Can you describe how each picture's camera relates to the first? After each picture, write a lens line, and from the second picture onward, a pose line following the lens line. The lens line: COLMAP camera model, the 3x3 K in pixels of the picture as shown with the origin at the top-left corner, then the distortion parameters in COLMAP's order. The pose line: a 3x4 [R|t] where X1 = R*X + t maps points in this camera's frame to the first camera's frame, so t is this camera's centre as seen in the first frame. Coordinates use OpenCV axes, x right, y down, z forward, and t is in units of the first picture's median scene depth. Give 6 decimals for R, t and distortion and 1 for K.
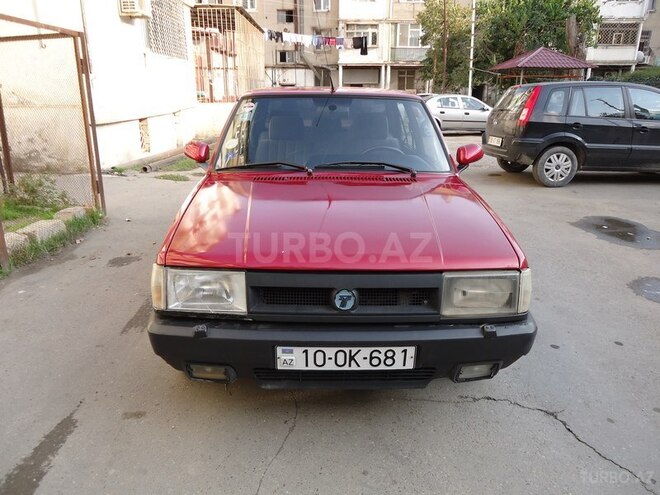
lens RADIAL K [[494.1, 0, 330.0], [0, 494.1, 247.5], [0, 0, 1]] dist [0.003826, -0.000775]
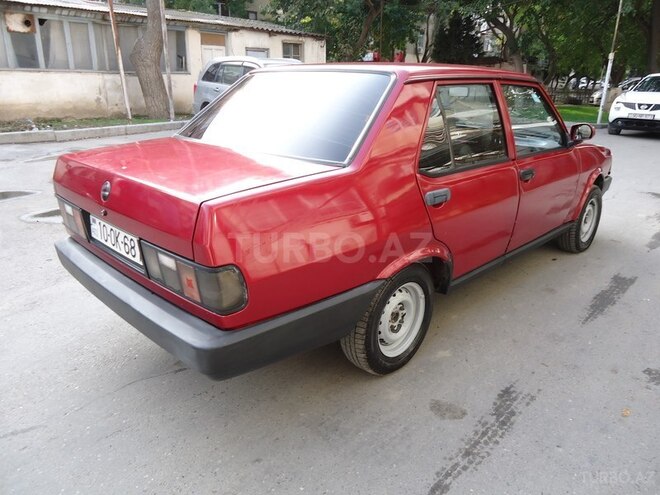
lens RADIAL K [[494.1, 0, 330.0], [0, 494.1, 247.5], [0, 0, 1]] dist [0.003826, -0.000775]
pose [[-0.719315, -0.239322, 0.652159, -0.084800], [0.196476, 0.830368, 0.521428, -0.087442], [-0.666321, 0.503204, -0.550274, 0.277165]]
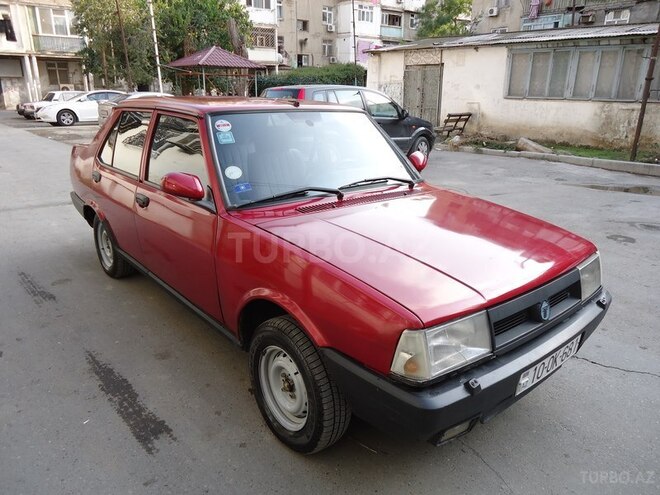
lens RADIAL K [[494.1, 0, 330.0], [0, 494.1, 247.5], [0, 0, 1]] dist [0.003826, -0.000775]
pose [[0.769245, -0.192211, 0.609358, -0.077448], [0.184710, 0.979858, 0.075903, -0.015919], [-0.611673, 0.054167, 0.789254, 0.034464]]
